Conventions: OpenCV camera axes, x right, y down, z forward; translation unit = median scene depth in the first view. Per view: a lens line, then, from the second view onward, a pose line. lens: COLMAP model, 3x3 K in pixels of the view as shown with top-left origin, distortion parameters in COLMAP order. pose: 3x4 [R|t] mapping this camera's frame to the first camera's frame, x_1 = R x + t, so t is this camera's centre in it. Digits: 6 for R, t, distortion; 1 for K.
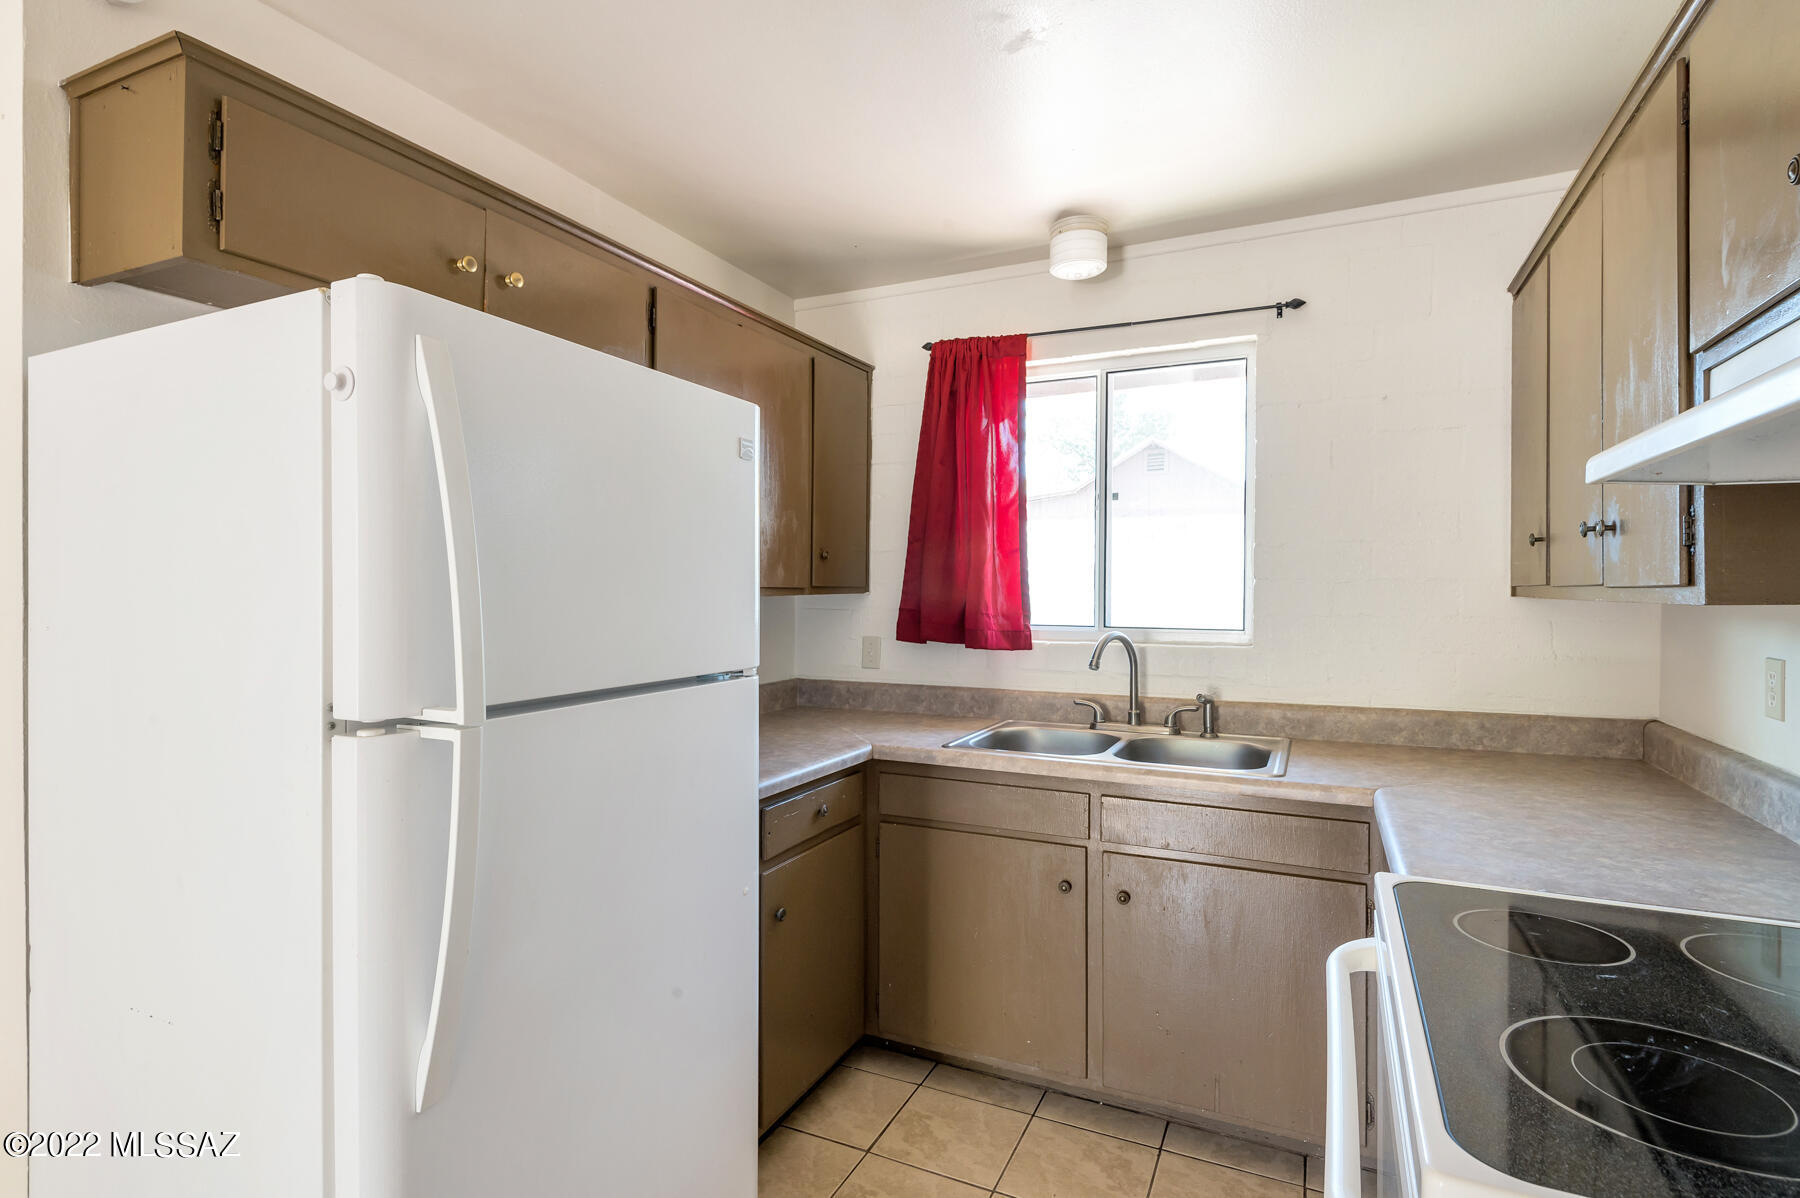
lens RADIAL K [[870.0, 0, 889.6], [0, 870.0, 597.1], [0, 0, 1]] dist [0.011808, -0.000328]
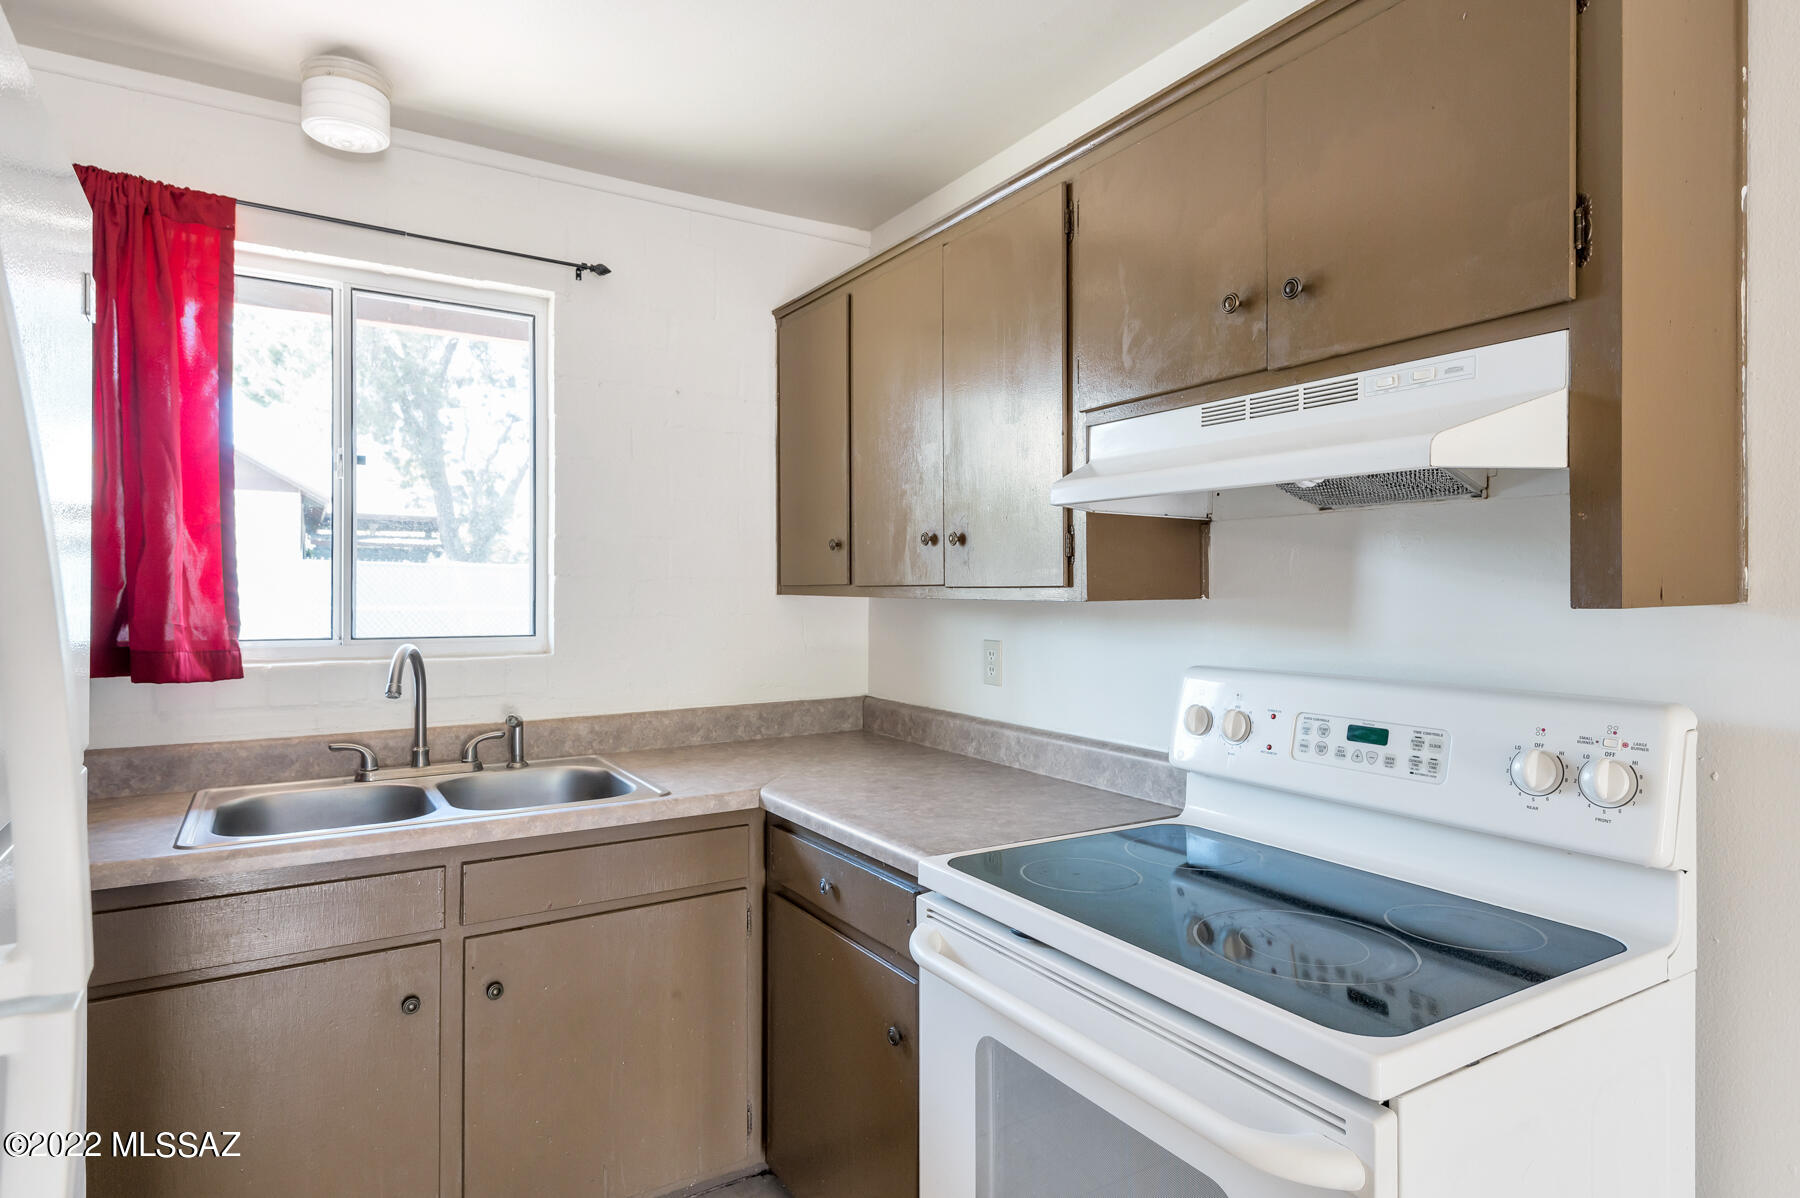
lens RADIAL K [[984.3, 0, 892.1], [0, 984.3, 595.5], [0, 0, 1]] dist [0.005401, -0.001797]
pose [[0.546916, -0.005856, 0.837167, -0.215646], [0.004585, 0.999981, 0.004000, -0.003265], [-0.837175, 0.001651, 0.546933, 0.191483]]
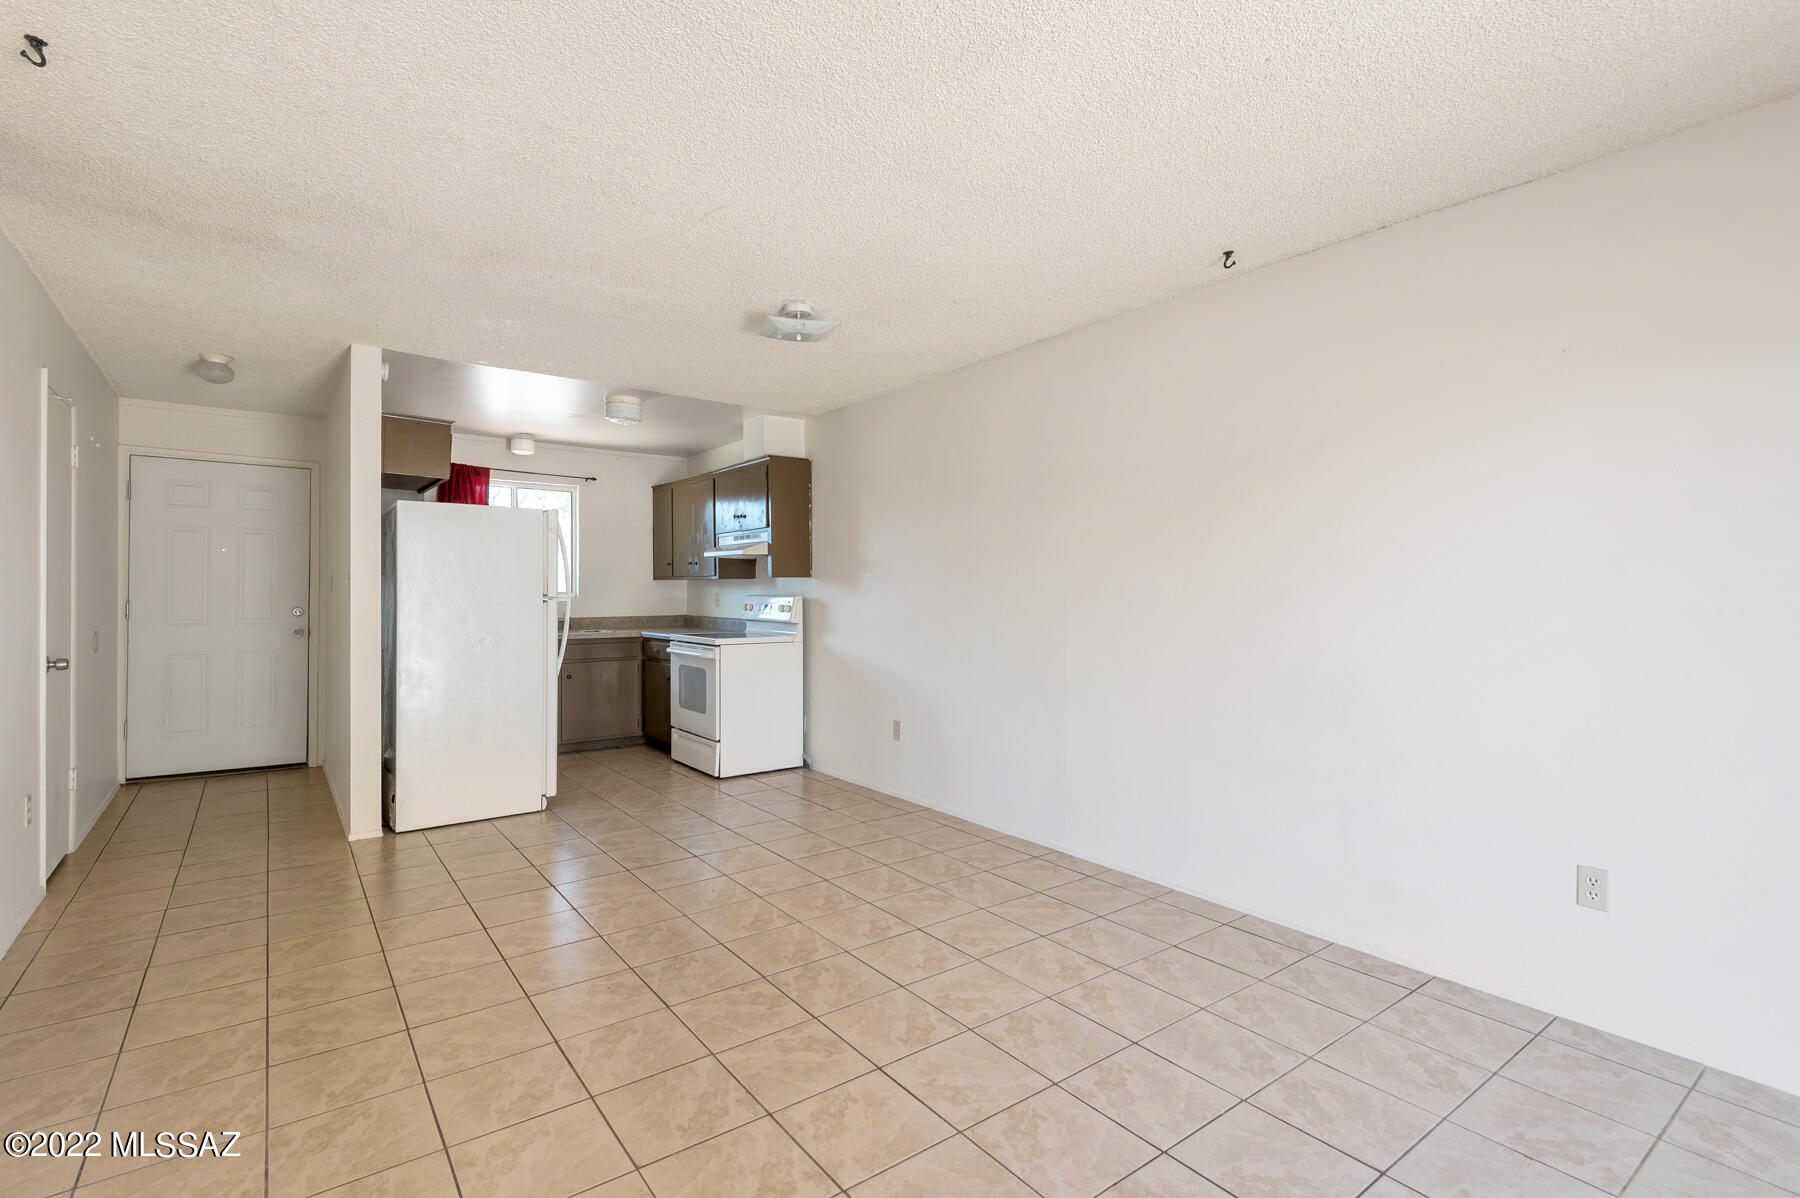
lens RADIAL K [[829.7, 0, 889.2], [0, 829.7, 586.0], [0, 0, 1]] dist [0.032443, -0.000183]
pose [[0.471570, -0.000334, 0.881828, -1.459776], [0.007594, 0.999964, -0.003682, 0.036310], [-0.881796, 0.008433, 0.471556, -1.119298]]
